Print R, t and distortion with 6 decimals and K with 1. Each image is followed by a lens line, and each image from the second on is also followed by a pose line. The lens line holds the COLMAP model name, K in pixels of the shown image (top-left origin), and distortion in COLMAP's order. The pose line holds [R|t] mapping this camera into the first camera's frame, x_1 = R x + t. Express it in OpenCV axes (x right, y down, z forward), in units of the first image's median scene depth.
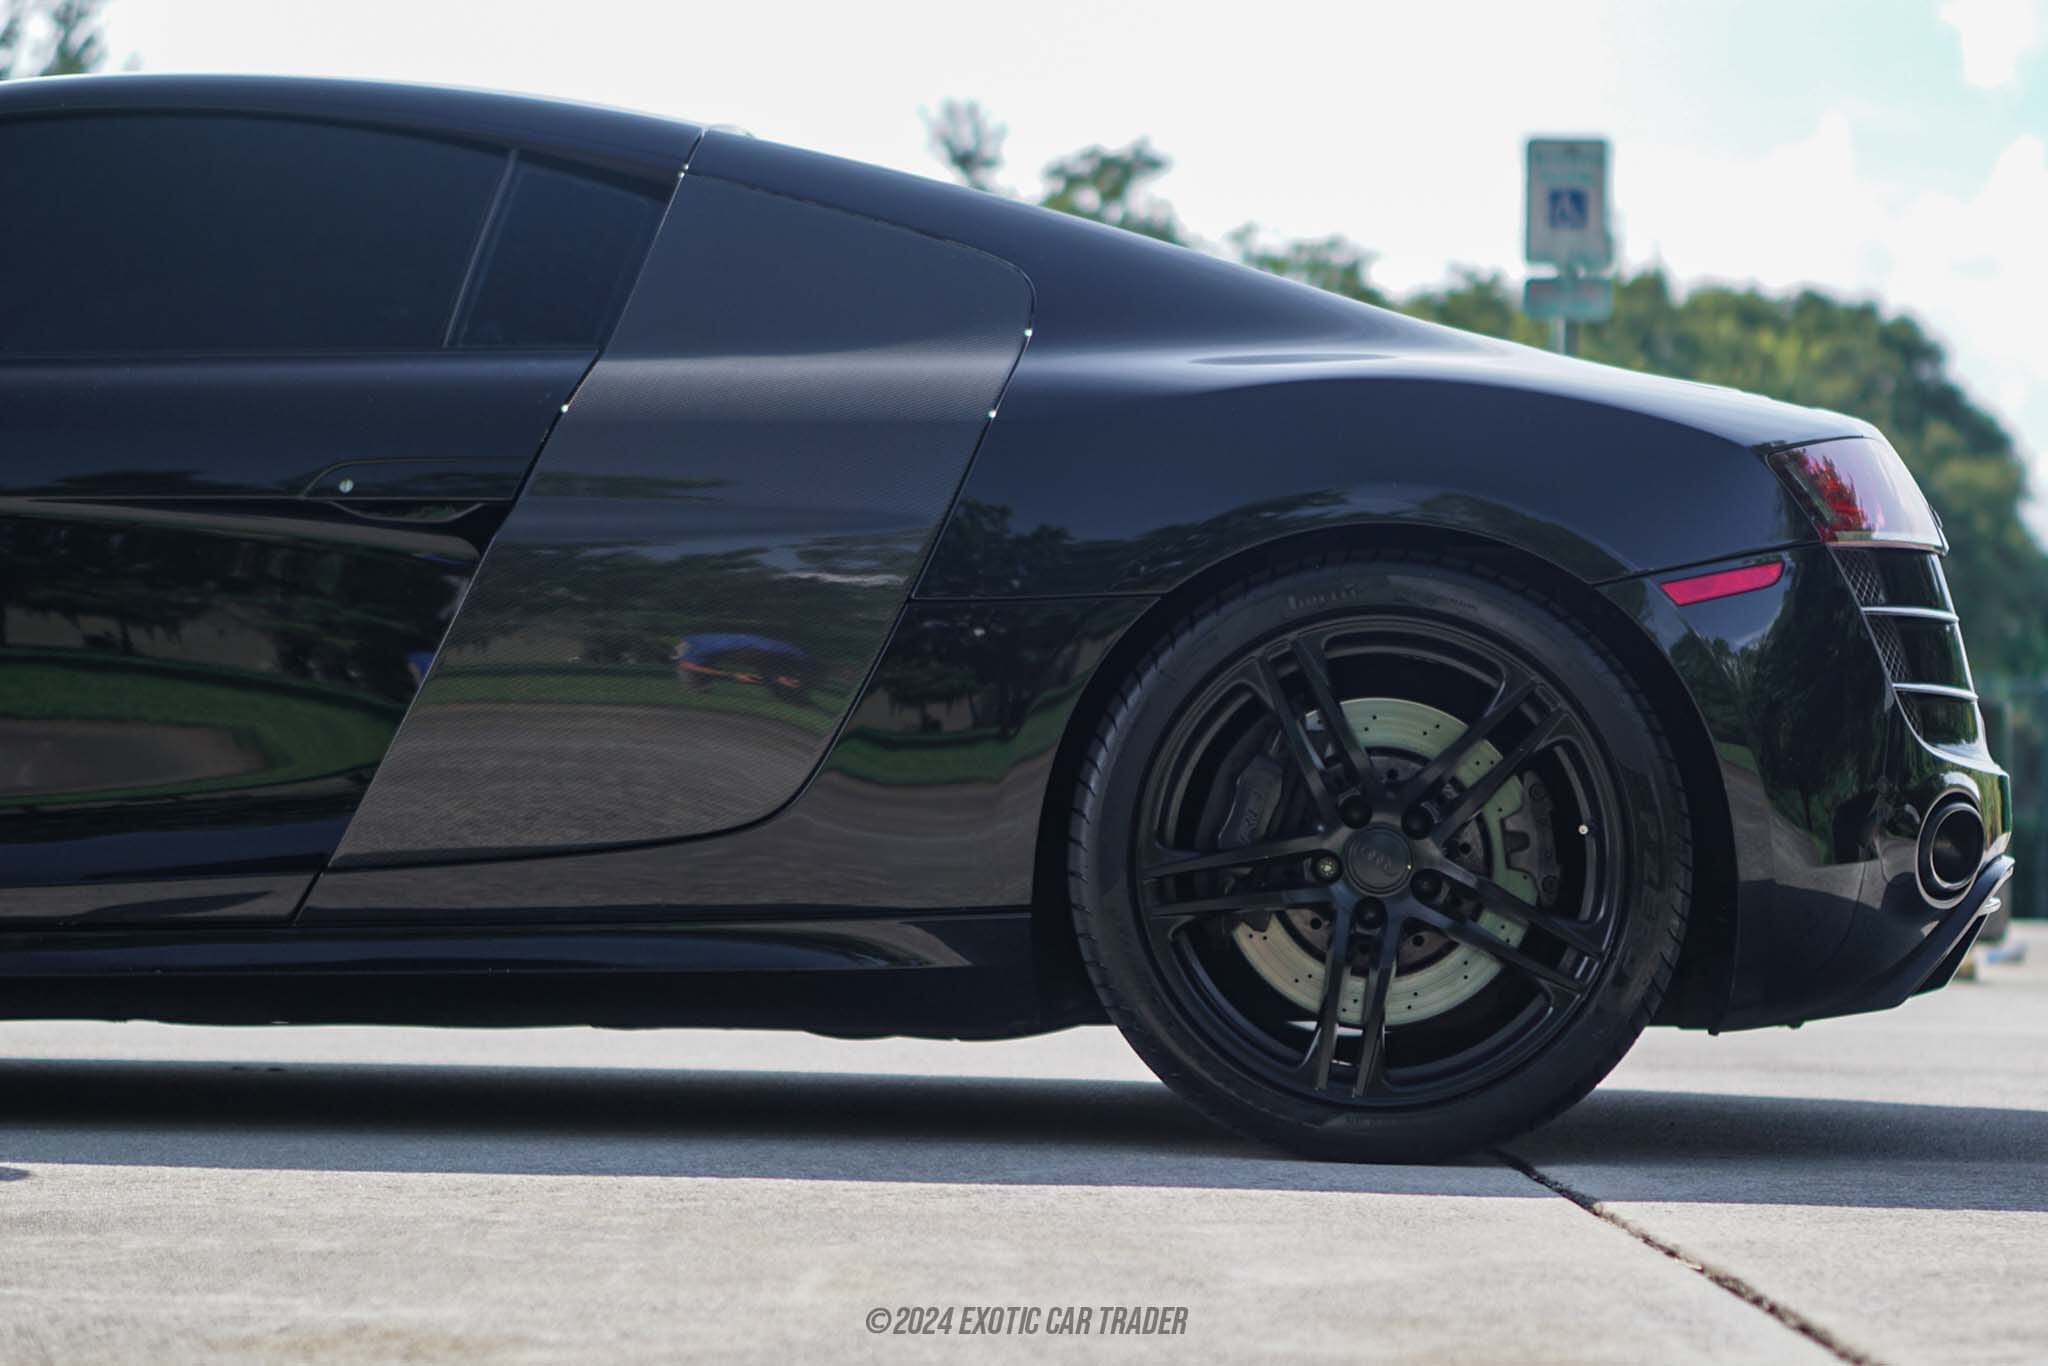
lens RADIAL K [[4573.0, 0, 1024.0], [0, 4573.0, 683.0], [0, 0, 1]] dist [-0.247187, -0.102653]
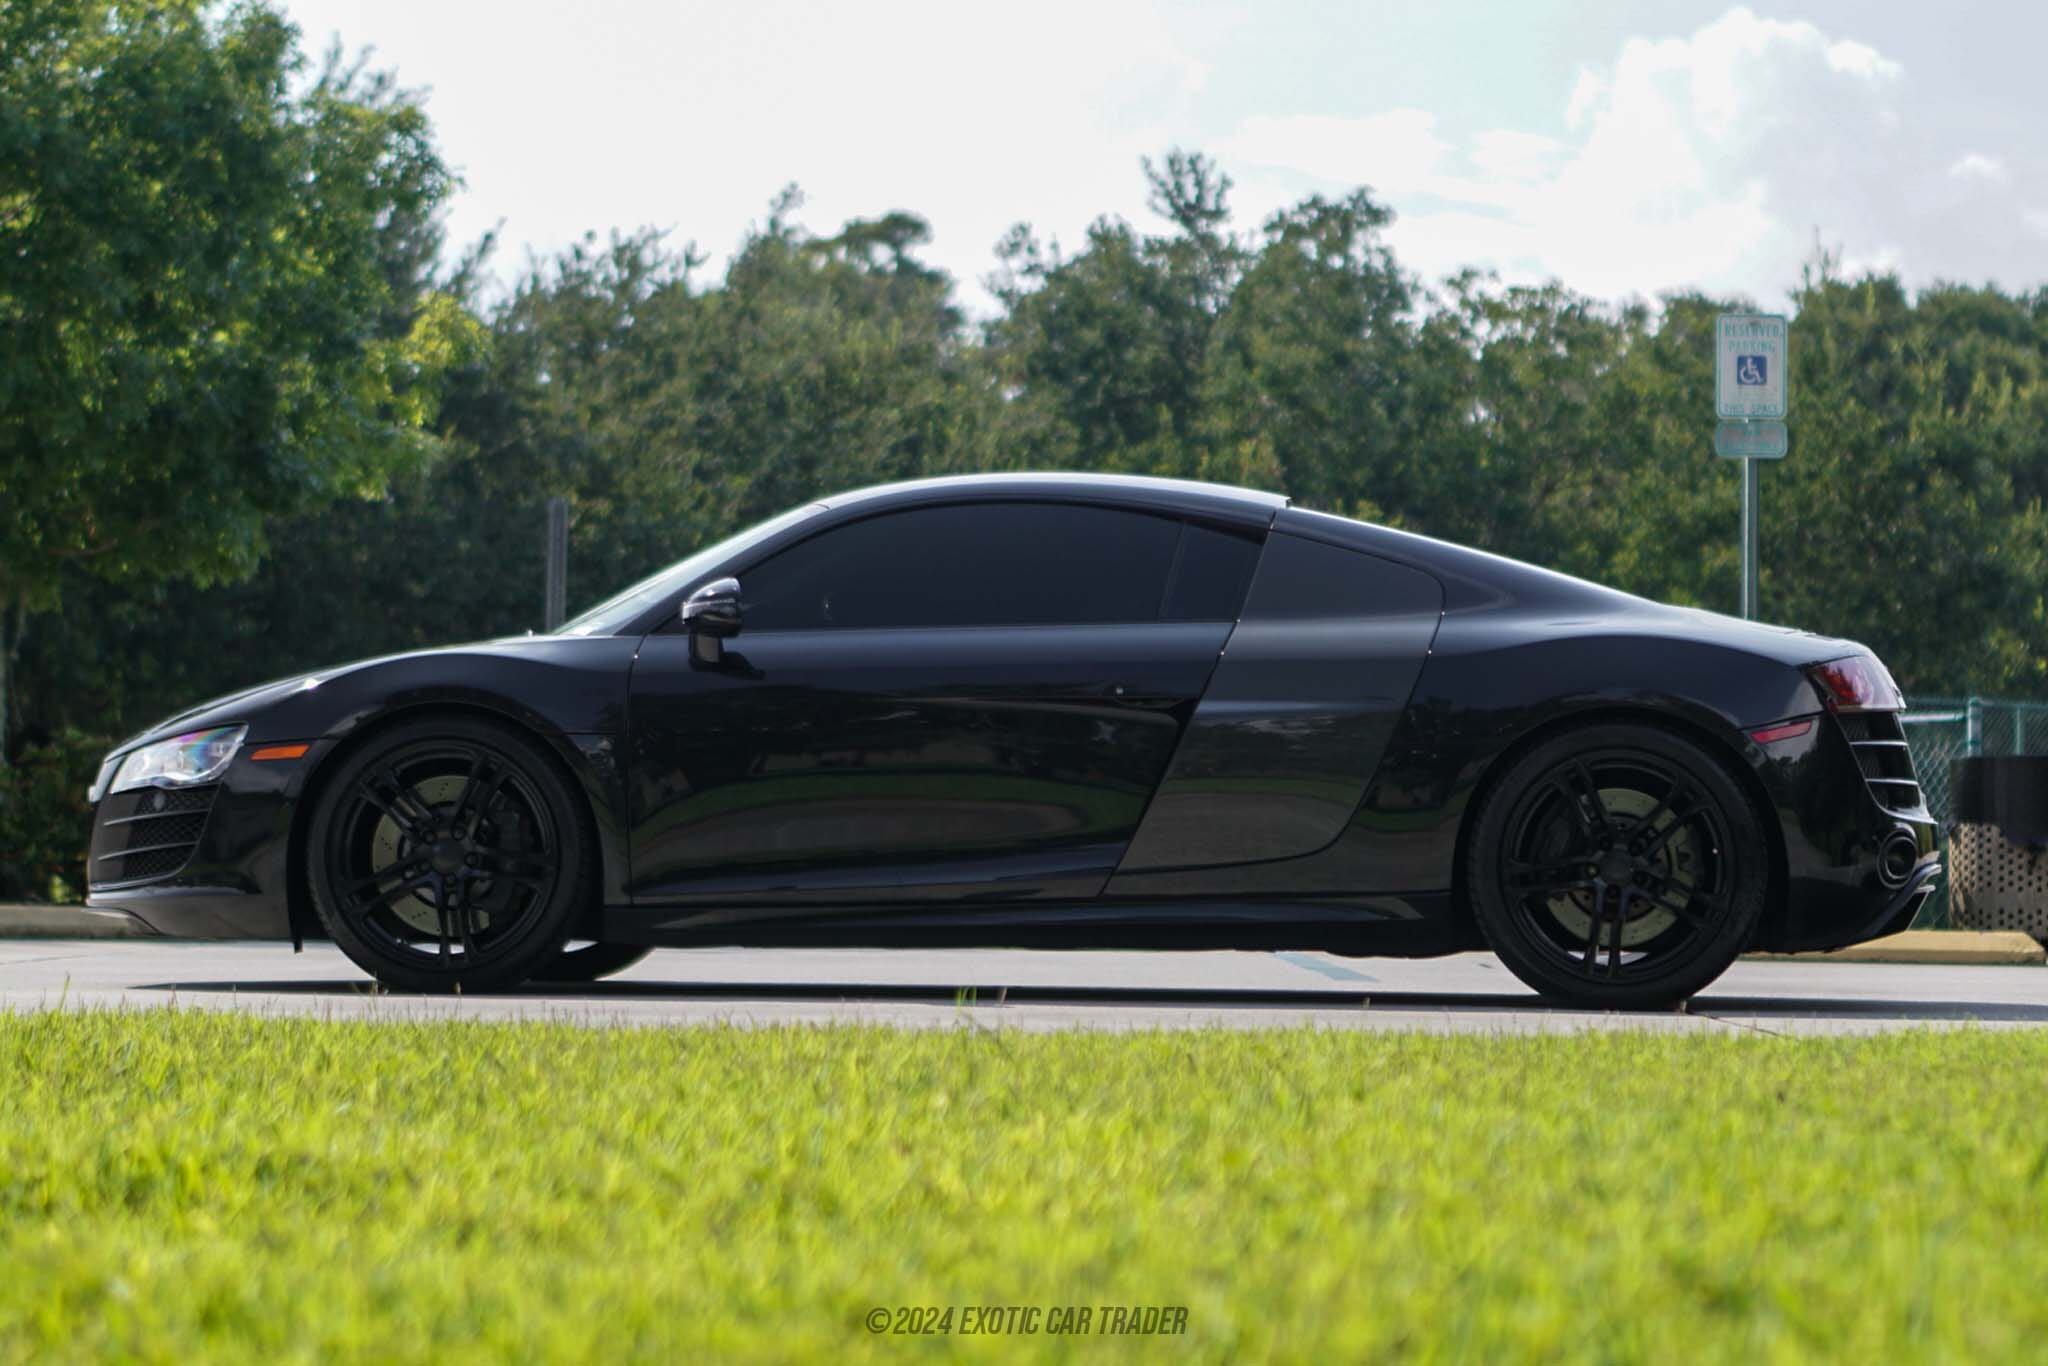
lens RADIAL K [[4973.1, 0, 1024.0], [0, 4973.1, 683.0], [0, 0, 1]] dist [-0.018628, -0.214215]
pose [[0.999306, -0.008328, -0.036310, -0.108915], [0.008161, 0.999955, -0.004747, -0.036168], [0.036348, 0.004447, 0.999329, -1.268445]]
